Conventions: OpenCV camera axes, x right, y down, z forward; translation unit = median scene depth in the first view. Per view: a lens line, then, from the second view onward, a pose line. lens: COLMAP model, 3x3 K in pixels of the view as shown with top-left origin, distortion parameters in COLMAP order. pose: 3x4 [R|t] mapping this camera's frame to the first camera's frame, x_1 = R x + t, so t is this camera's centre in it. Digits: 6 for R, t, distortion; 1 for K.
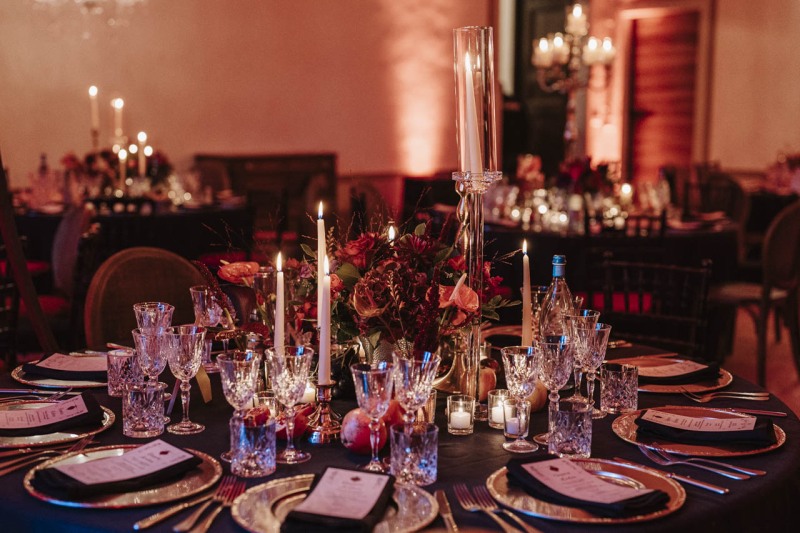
lens RADIAL K [[1111.1, 0, 398.3], [0, 1111.1, 266.7], [0, 0, 1]] dist [0.052792, 0.000000]
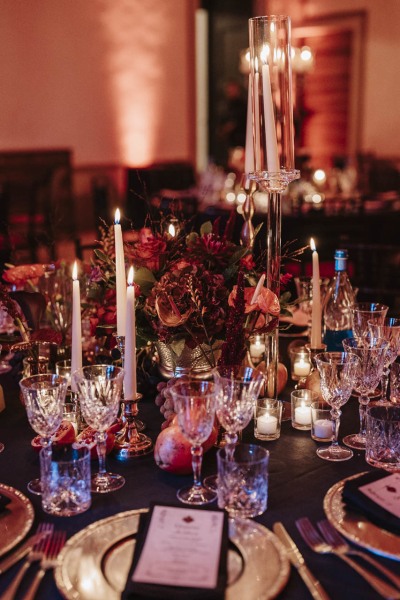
lens RADIAL K [[833.4, 0, 200.2], [0, 833.4, 300.0], [0, 0, 1]] dist [0.052792, 0.000000]
pose [[0.993900, -0.035396, 0.104447, -0.076052], [0.026850, 0.996261, 0.082119, -0.034739], [-0.106963, -0.078813, 0.991134, 0.277441]]
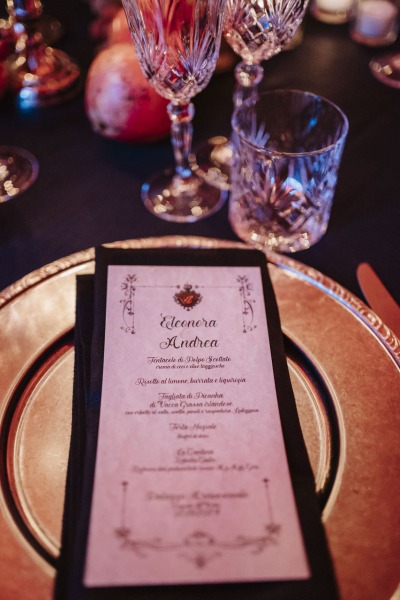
lens RADIAL K [[612.6, 0, 196.9], [0, 612.6, 301.4], [0, 0, 1]] dist [-0.006583, 0.000000]
pose [[0.971938, -0.187095, 0.142589, -0.054569], [0.045125, 0.743184, 0.667564, 0.035571], [-0.230868, -0.642396, 0.730772, 0.682899]]
